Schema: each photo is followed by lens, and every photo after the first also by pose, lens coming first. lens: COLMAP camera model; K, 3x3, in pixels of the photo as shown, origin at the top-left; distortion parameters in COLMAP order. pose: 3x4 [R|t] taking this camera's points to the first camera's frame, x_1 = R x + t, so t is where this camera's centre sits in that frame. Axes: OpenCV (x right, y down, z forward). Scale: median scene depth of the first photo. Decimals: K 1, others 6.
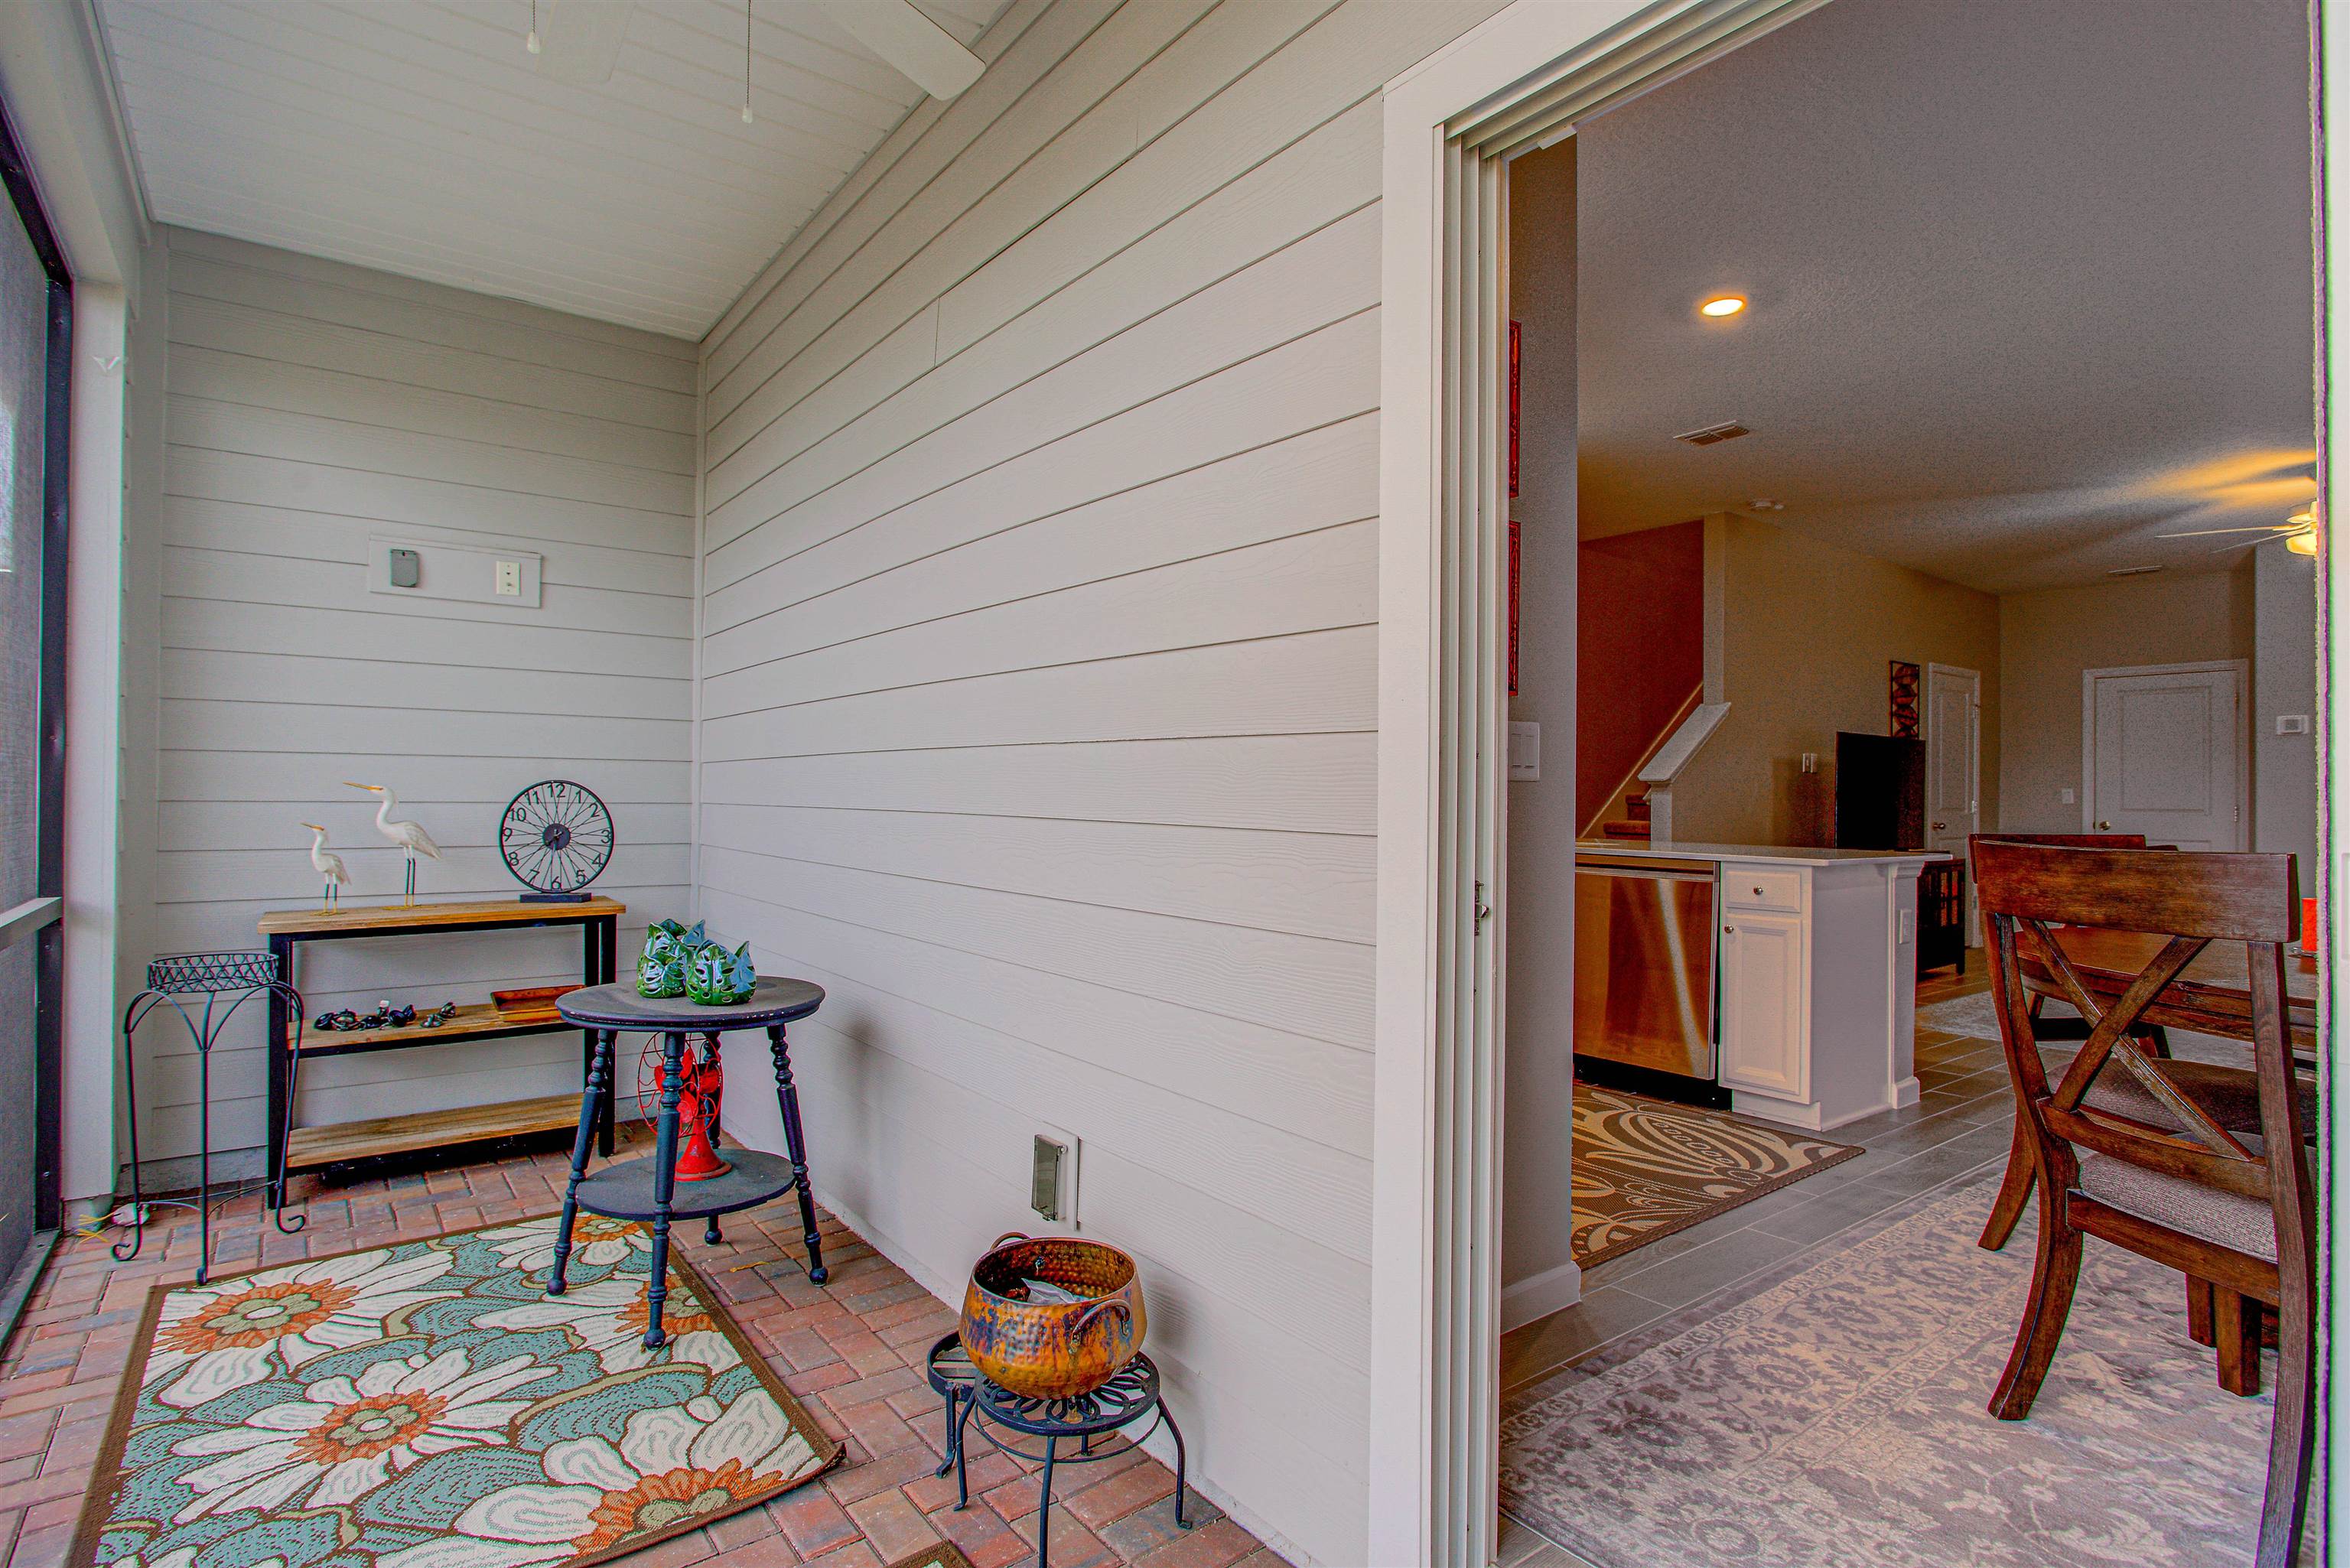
lens RADIAL K [[1203.5, 0, 1175.0], [0, 1203.5, 784.0], [0, 0, 1]] dist [-0.003430, 0.000119]
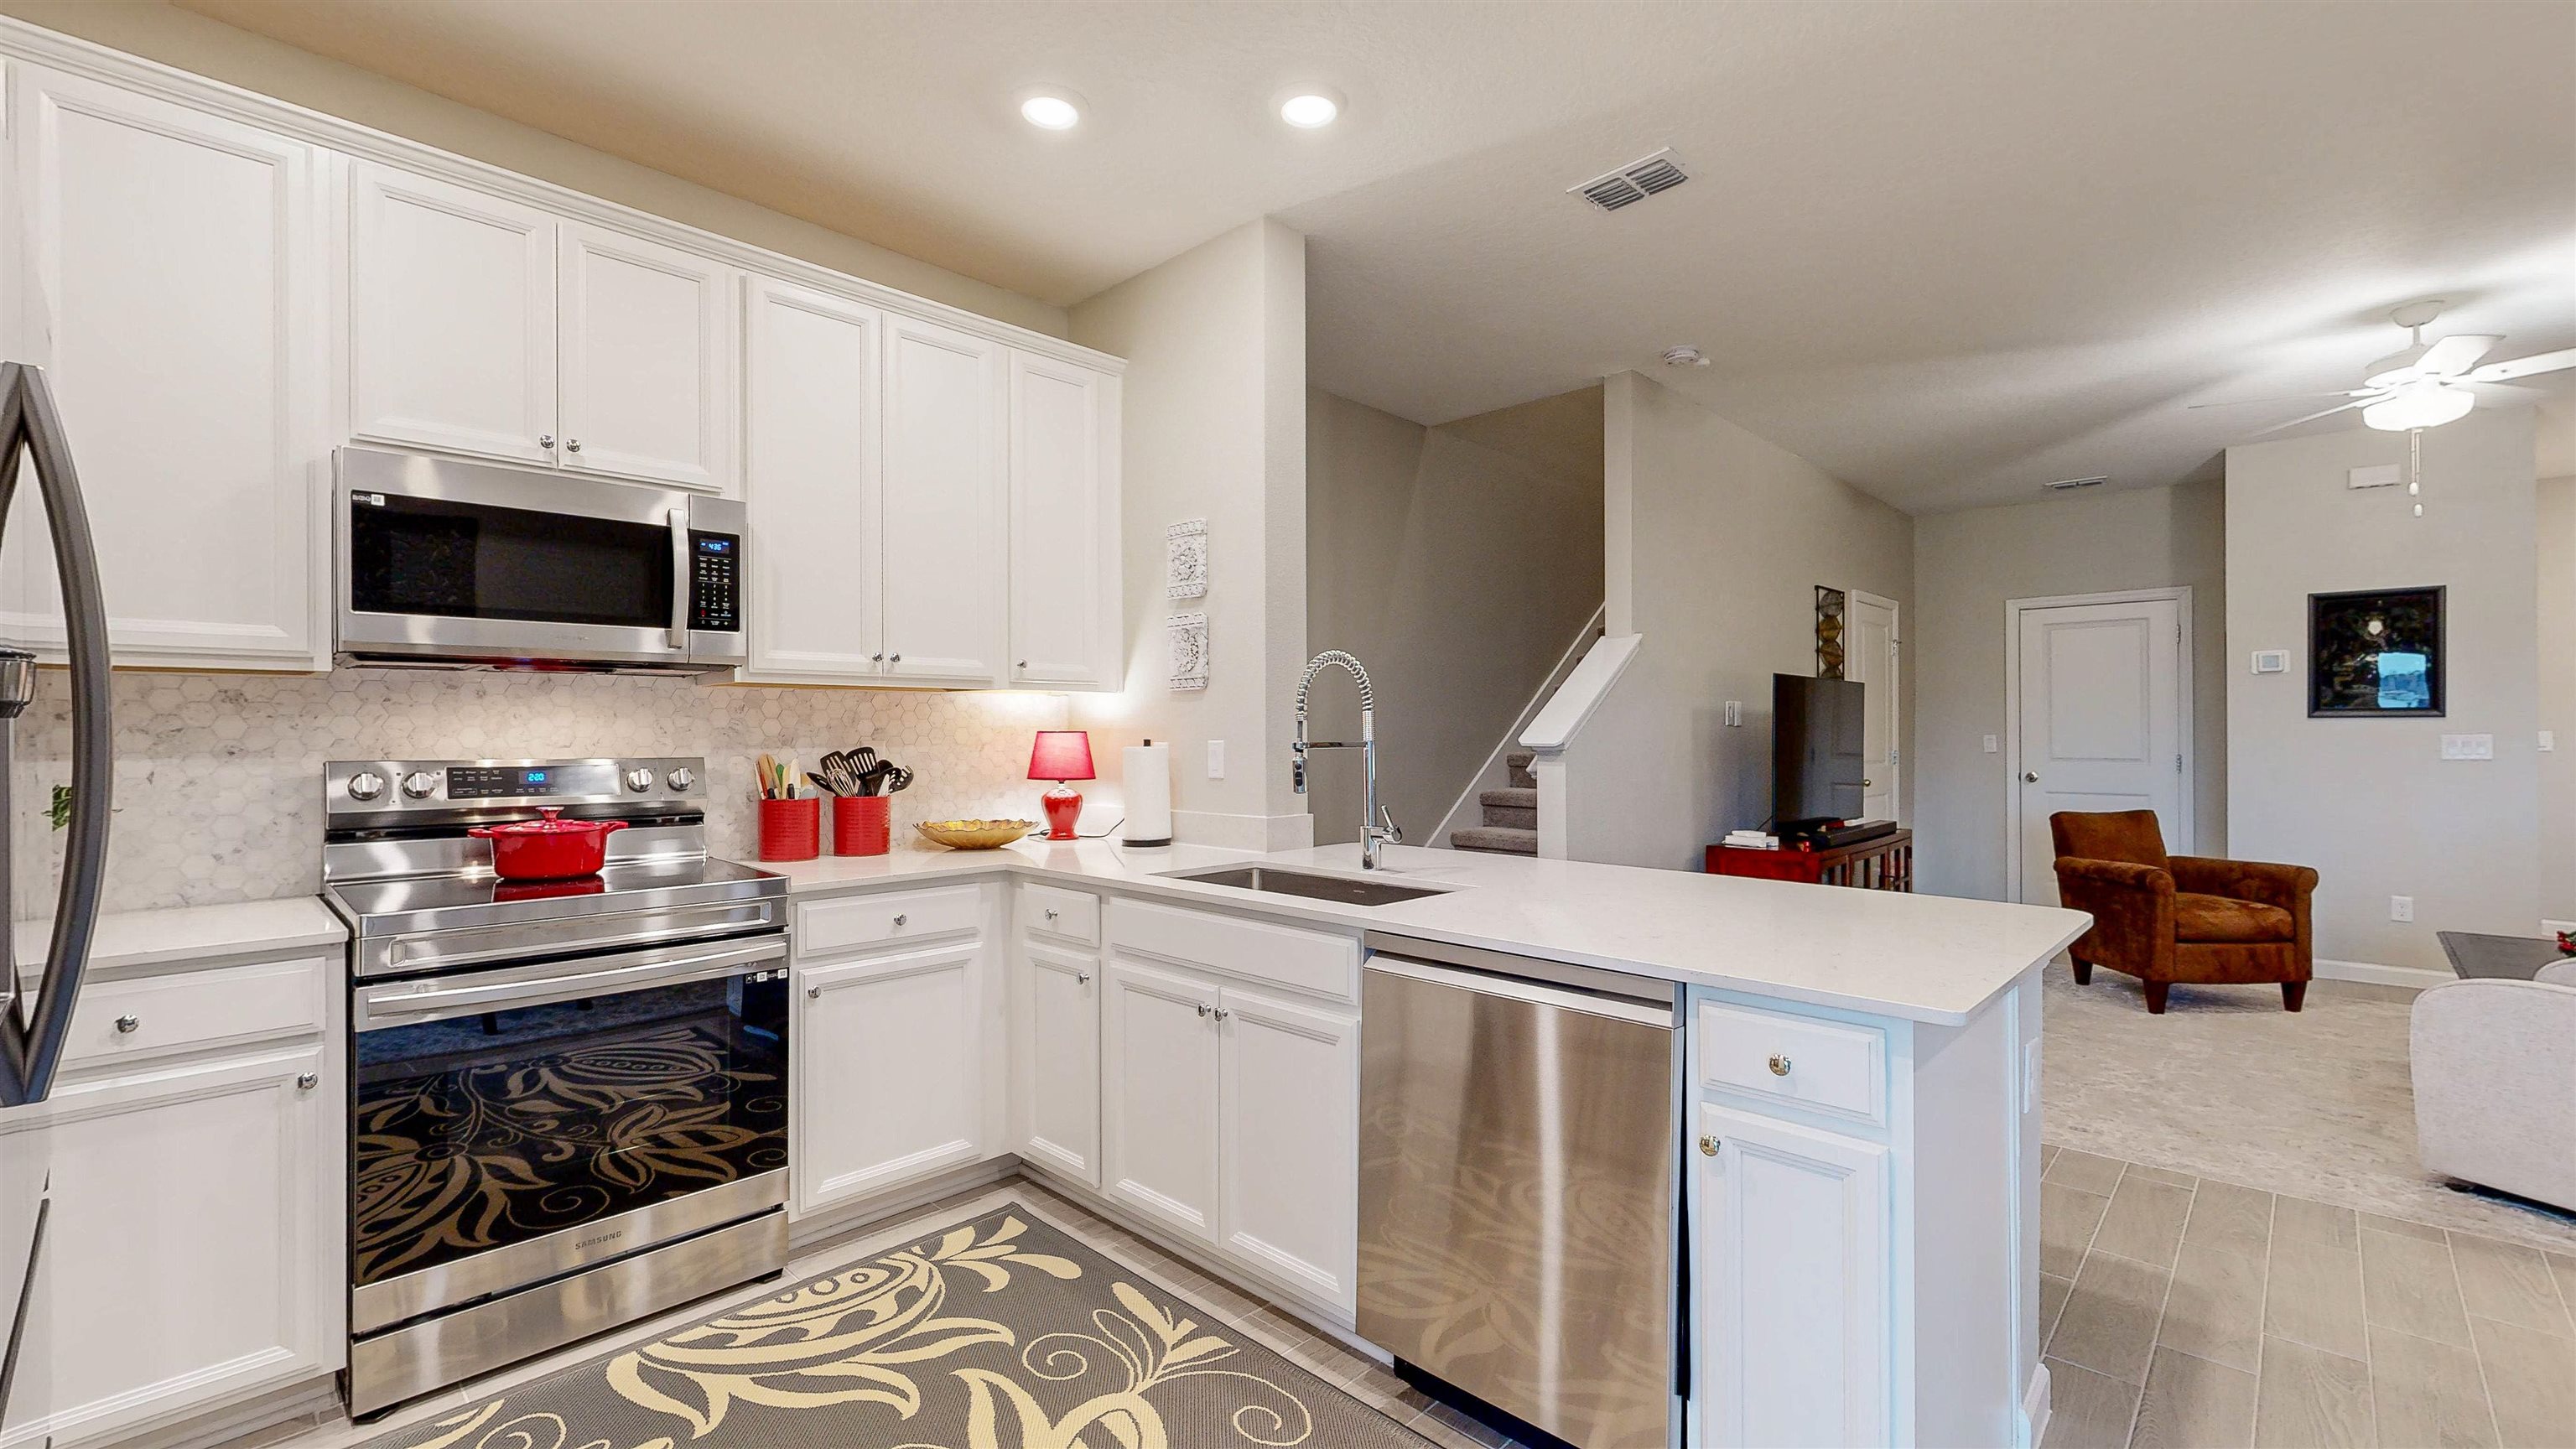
lens RADIAL K [[1073.2, 0, 1283.5], [0, 1073.2, 728.2], [0, 0, 1]] dist [-0.000582, -0.000404]
pose [[0.989822, -0.013005, 0.141714, 0.138096], [0.011689, 0.999881, 0.010113, -0.017792], [-0.141829, -0.008353, 0.989856, 0.344518]]
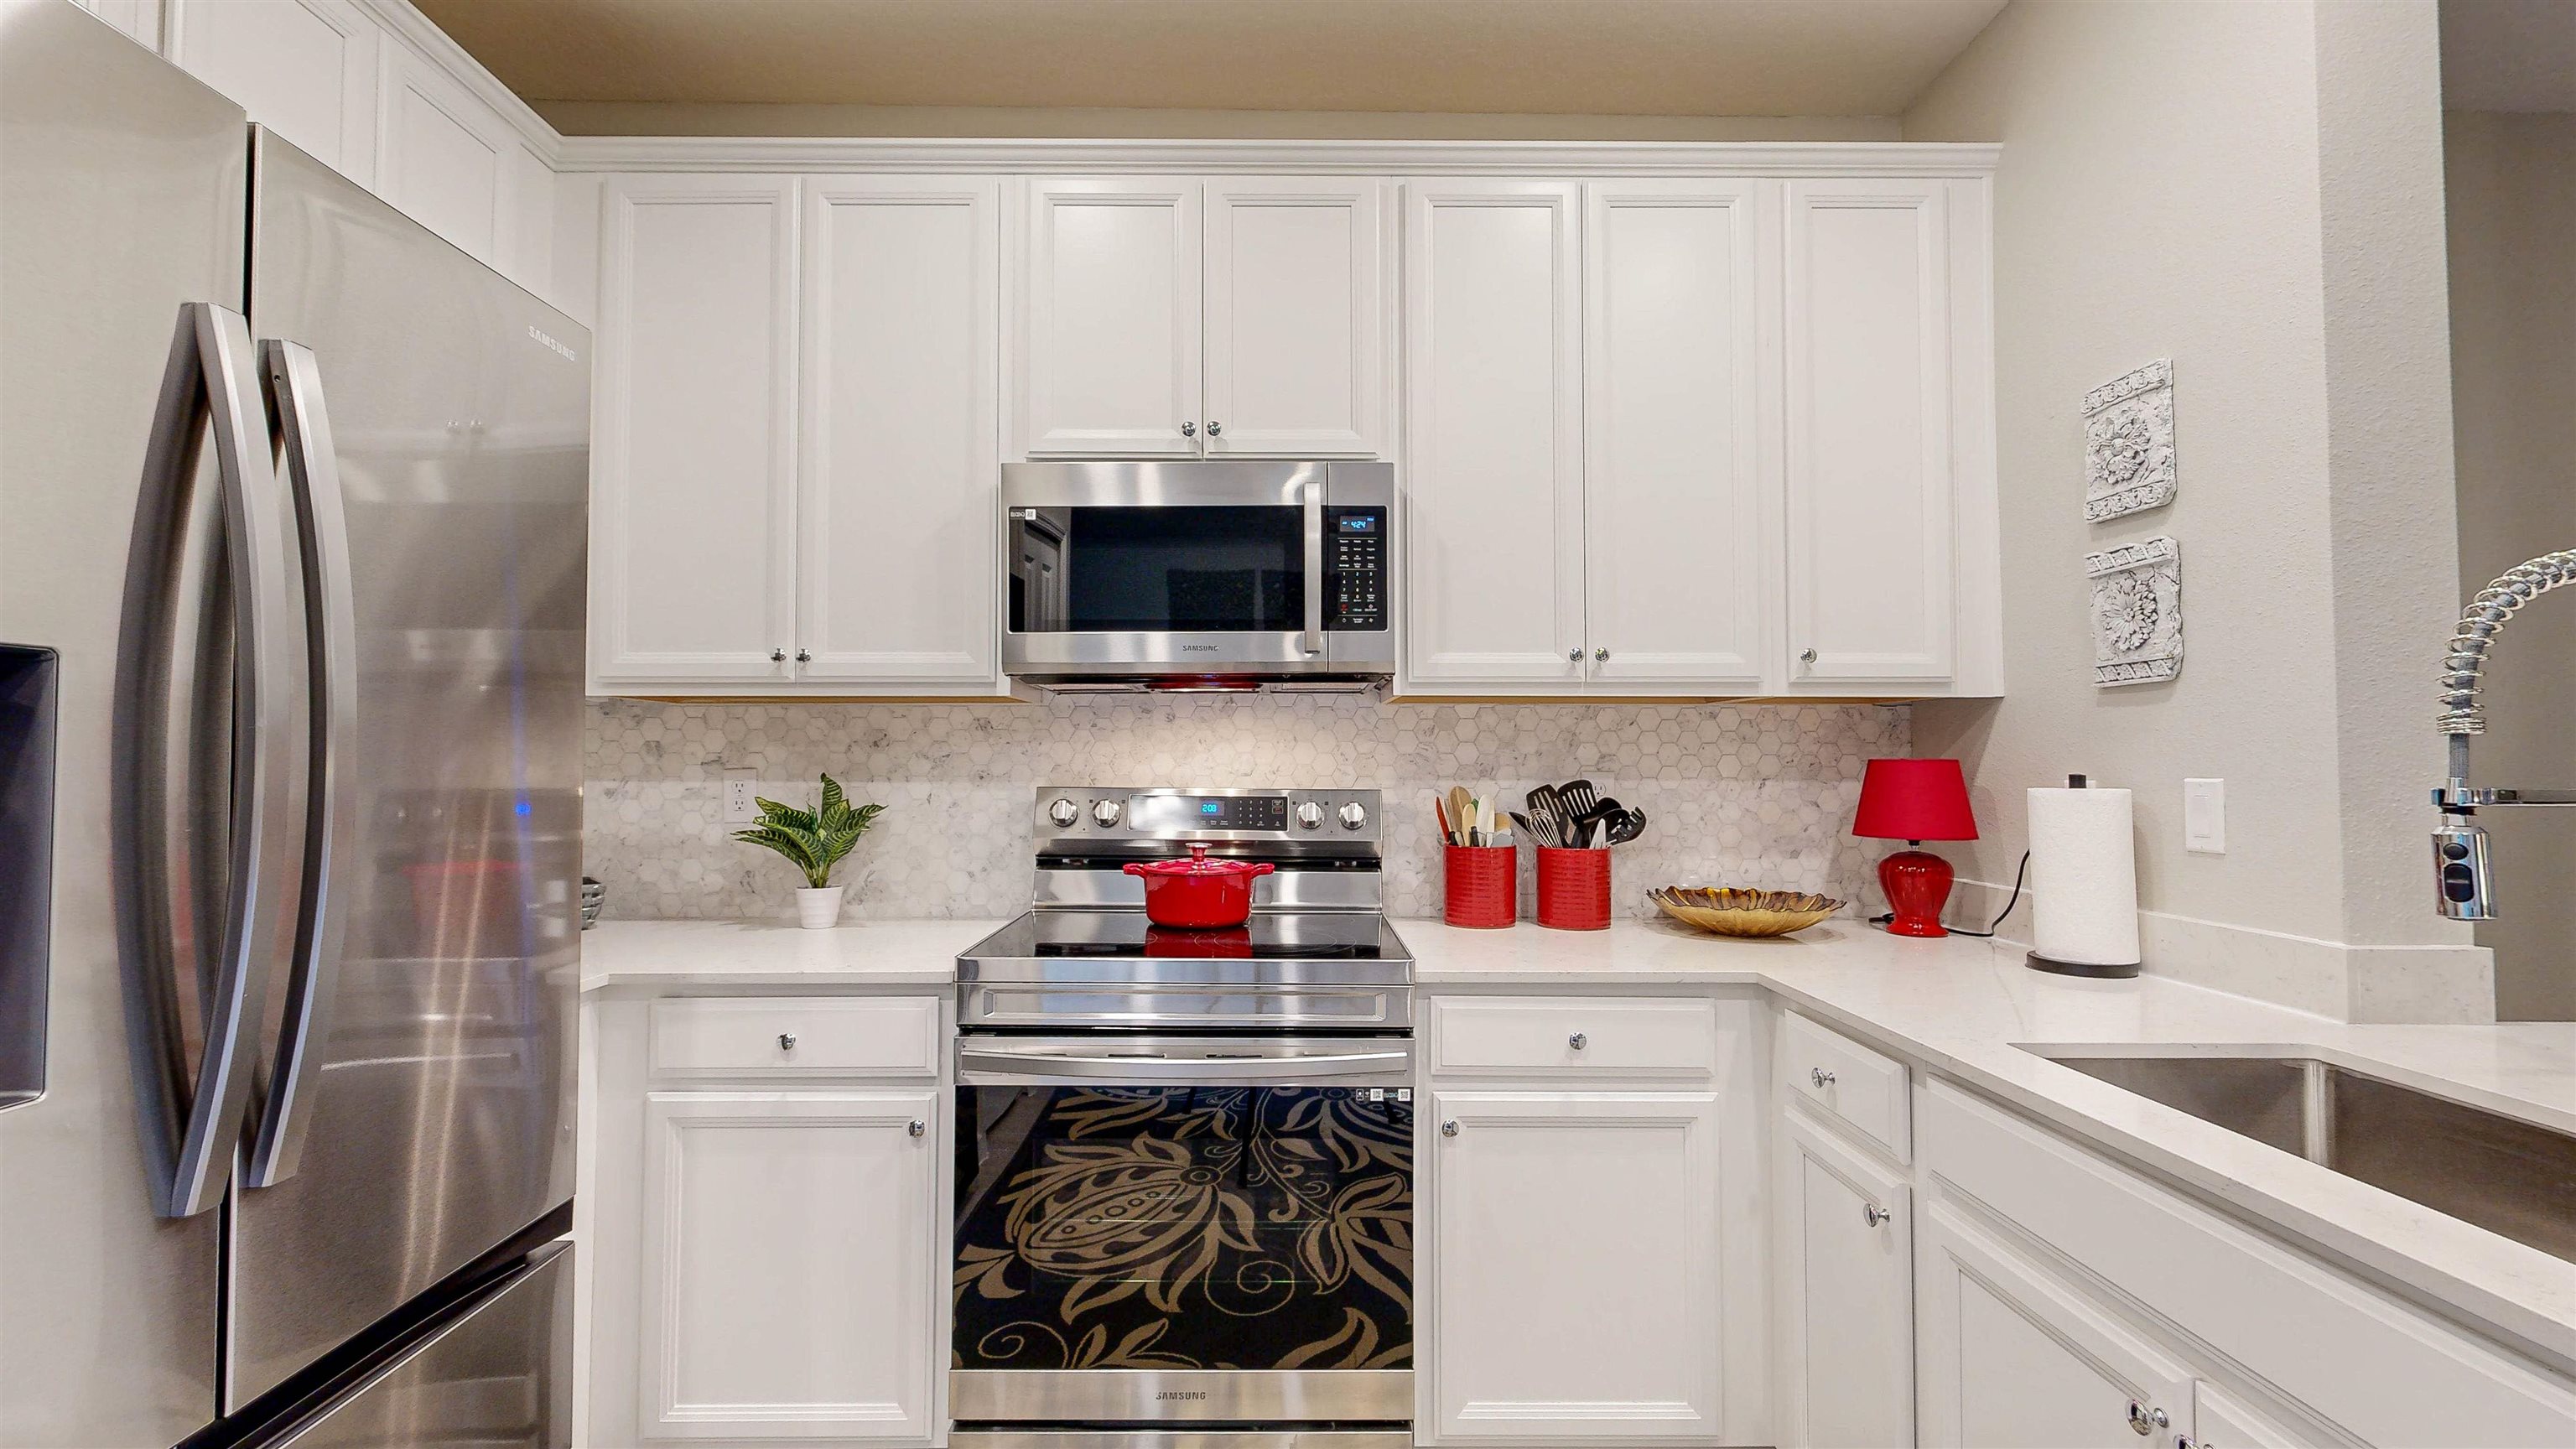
lens RADIAL K [[1073.2, 0, 1283.5], [0, 1073.2, 728.2], [0, 0, 1]] dist [-0.000582, -0.000404]
pose [[0.794699, -0.028418, -0.606338, 0.155538], [0.014009, 0.999496, -0.028484, -0.015537], [0.606842, 0.014142, 0.794697, 0.481204]]
